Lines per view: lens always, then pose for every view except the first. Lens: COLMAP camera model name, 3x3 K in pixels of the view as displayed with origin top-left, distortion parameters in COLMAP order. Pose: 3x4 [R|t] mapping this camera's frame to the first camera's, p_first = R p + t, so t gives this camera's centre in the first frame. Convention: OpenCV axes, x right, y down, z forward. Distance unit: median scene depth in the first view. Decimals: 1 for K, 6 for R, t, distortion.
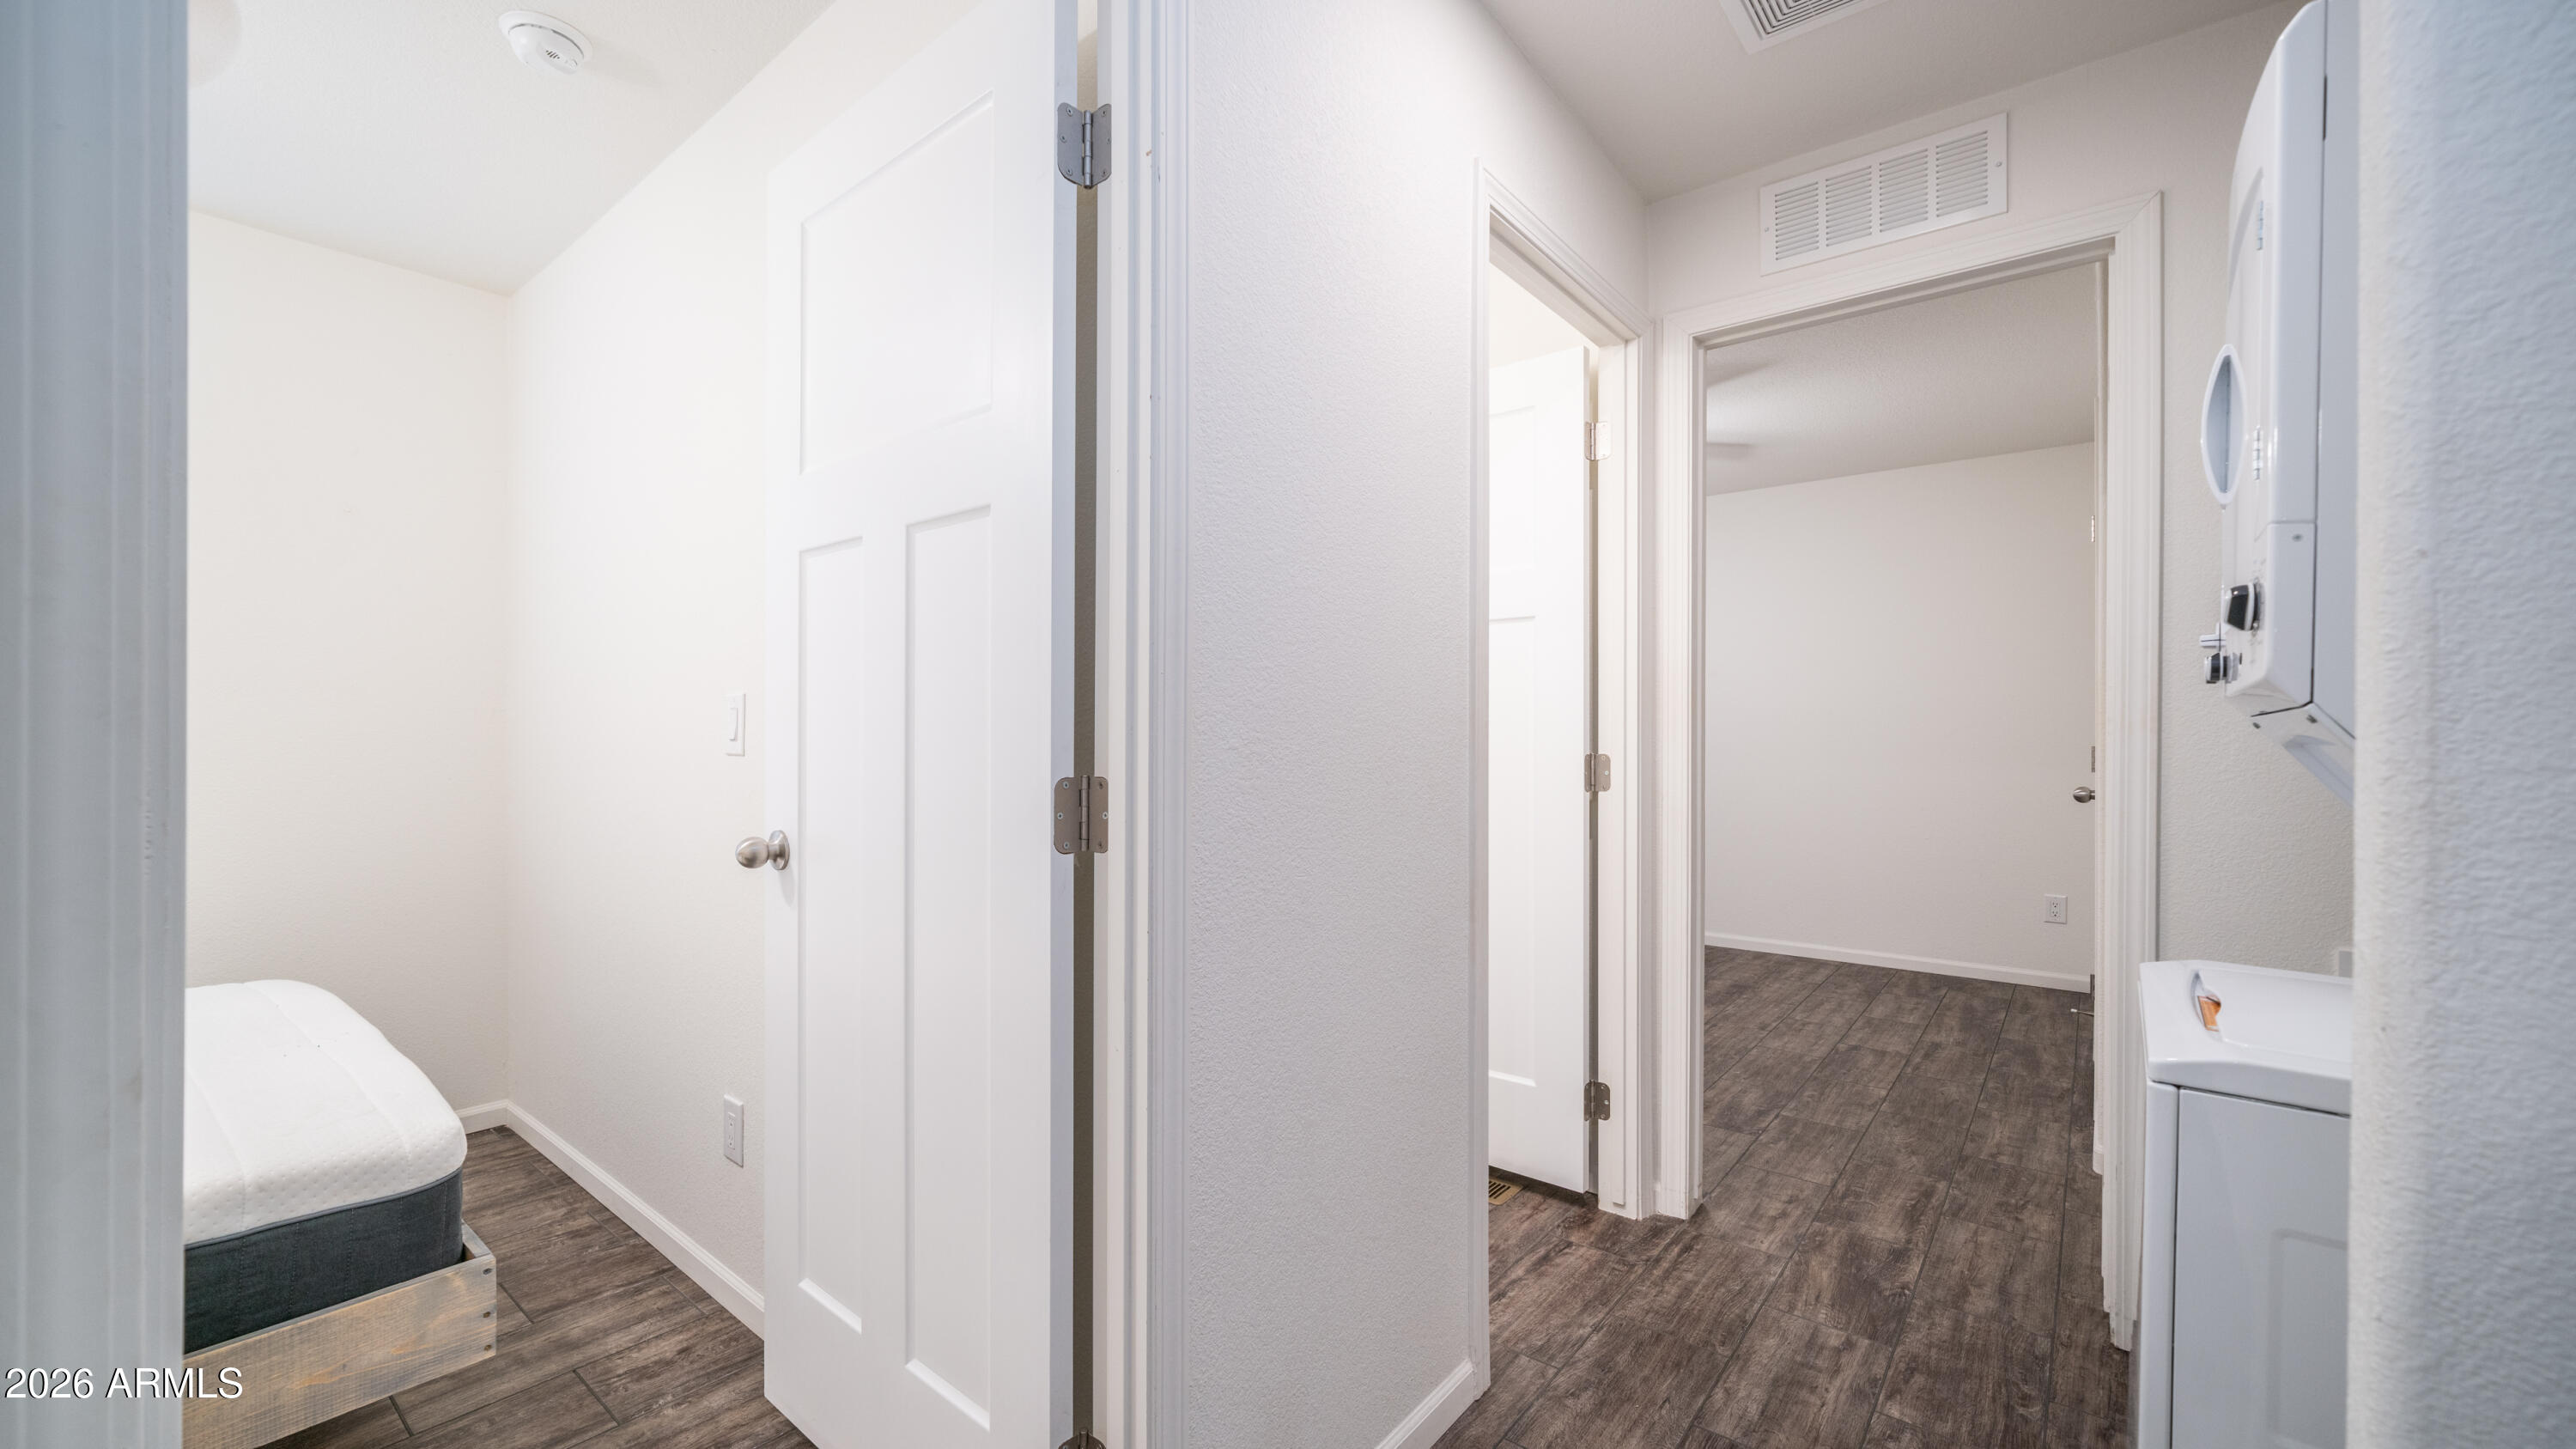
lens RADIAL K [[1020.9, 0, 1279.0], [0, 1020.9, 734.2], [0, 0, 1]] dist [0.008223, 0.000325]
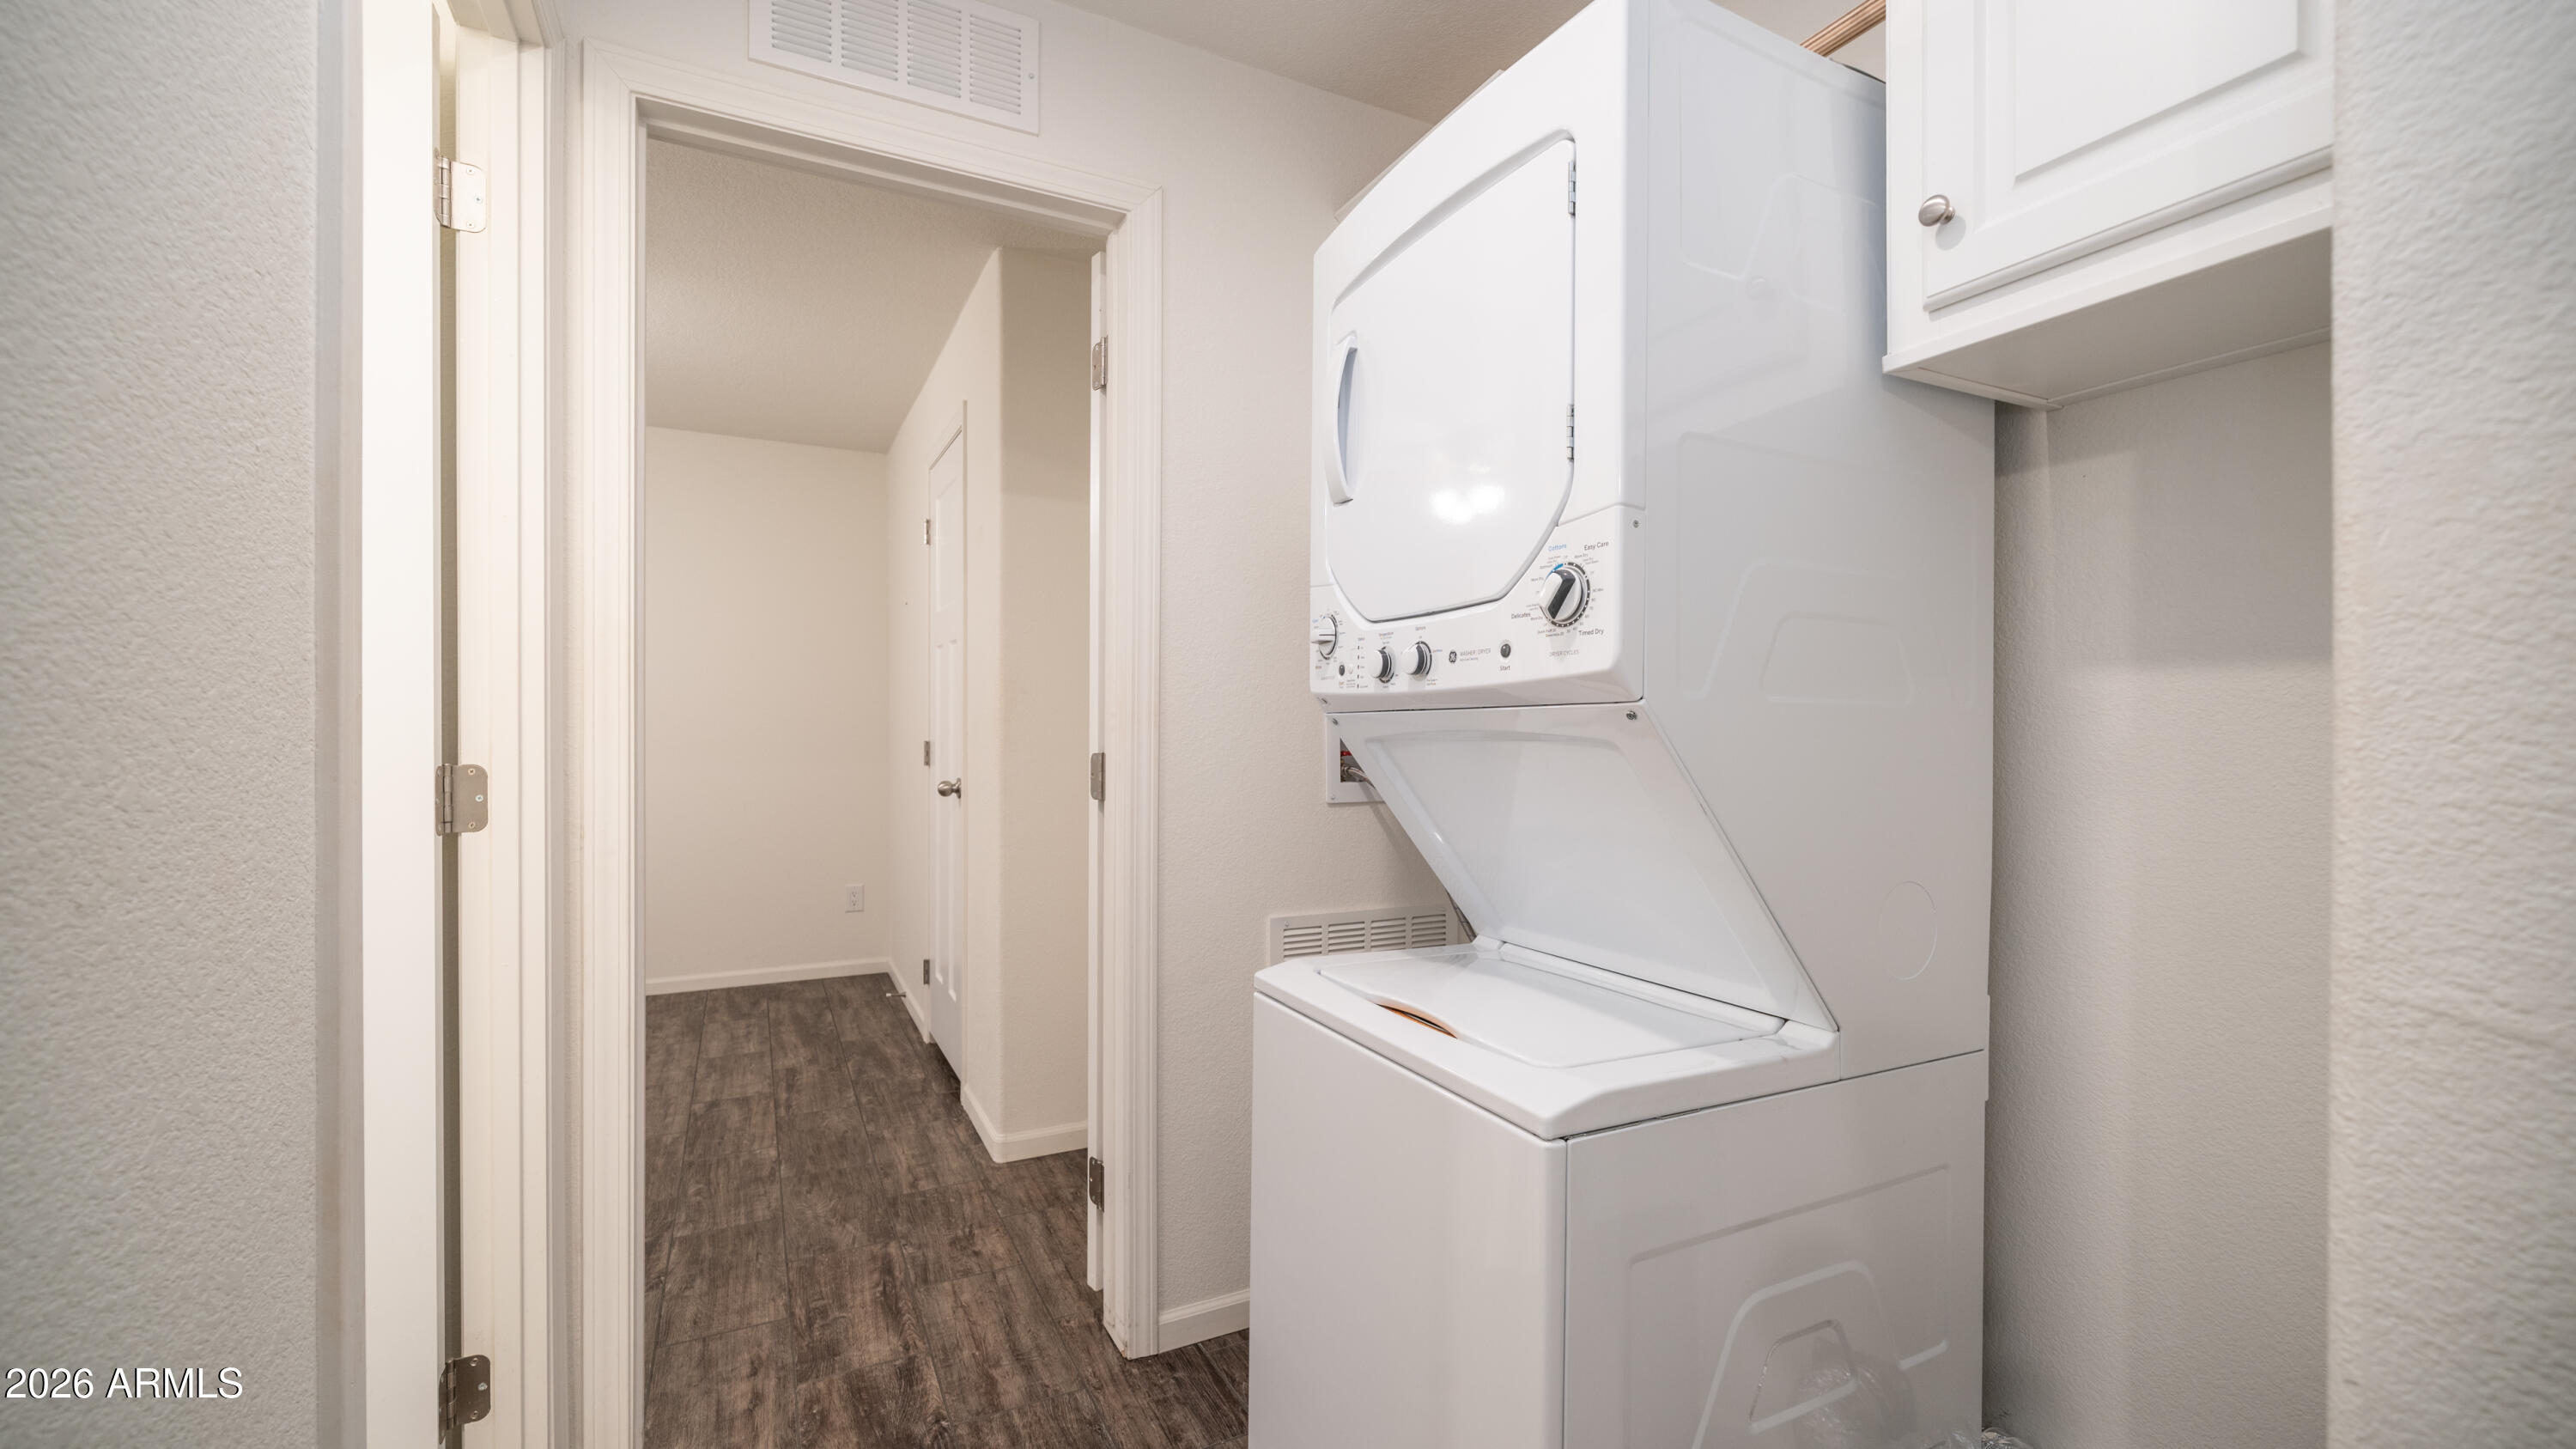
lens RADIAL K [[1020.9, 0, 1241.4], [0, 1020.9, 735.0], [0, 0, 1]] dist [0.008223, 0.000325]
pose [[0.429991, -0.006218, 0.902812, -0.007627], [0.000728, 0.999978, 0.006541, -0.000854], [-0.902833, -0.002155, 0.429987, 0.351385]]
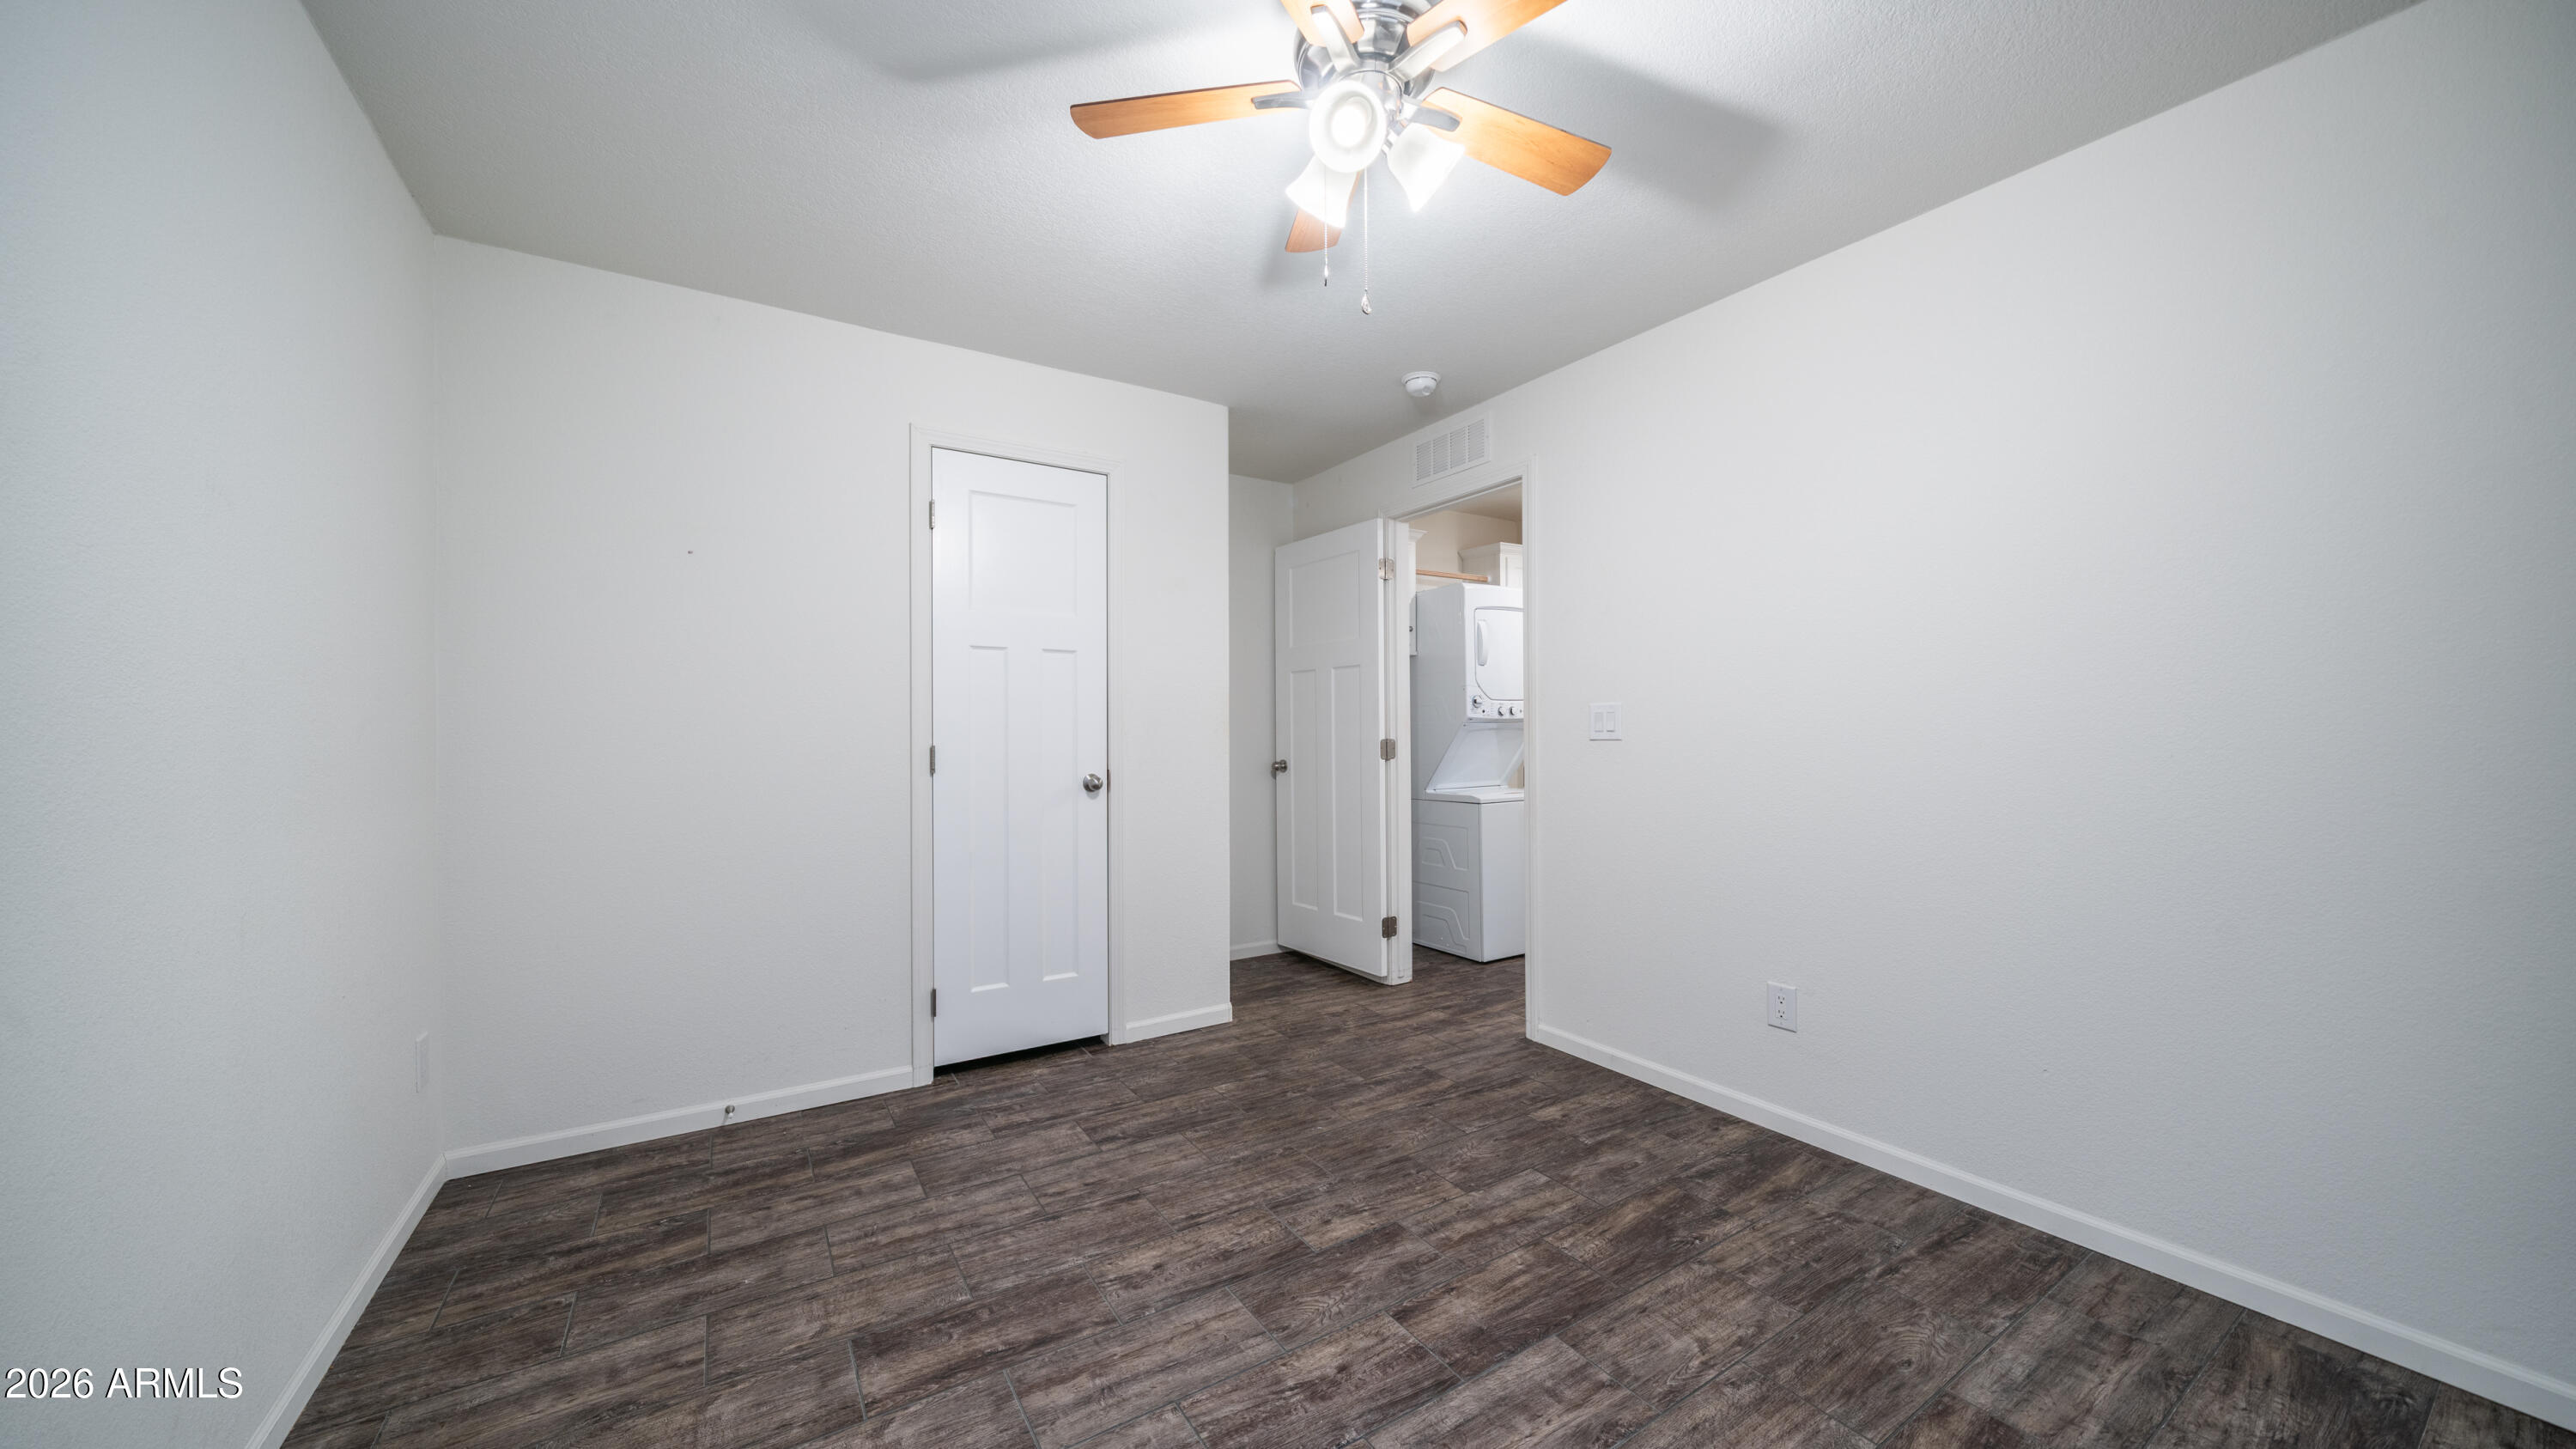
lens RADIAL K [[902.4, 0, 1280.3], [0, 902.4, 726.4], [0, 0, 1]] dist [-0.000442, 0.000255]
pose [[-0.951715, 0.004158, 0.306956, 0.325111], [0.002977, 0.999986, -0.004317, 0.004049], [-0.306970, -0.003195, -0.951714, 2.231811]]
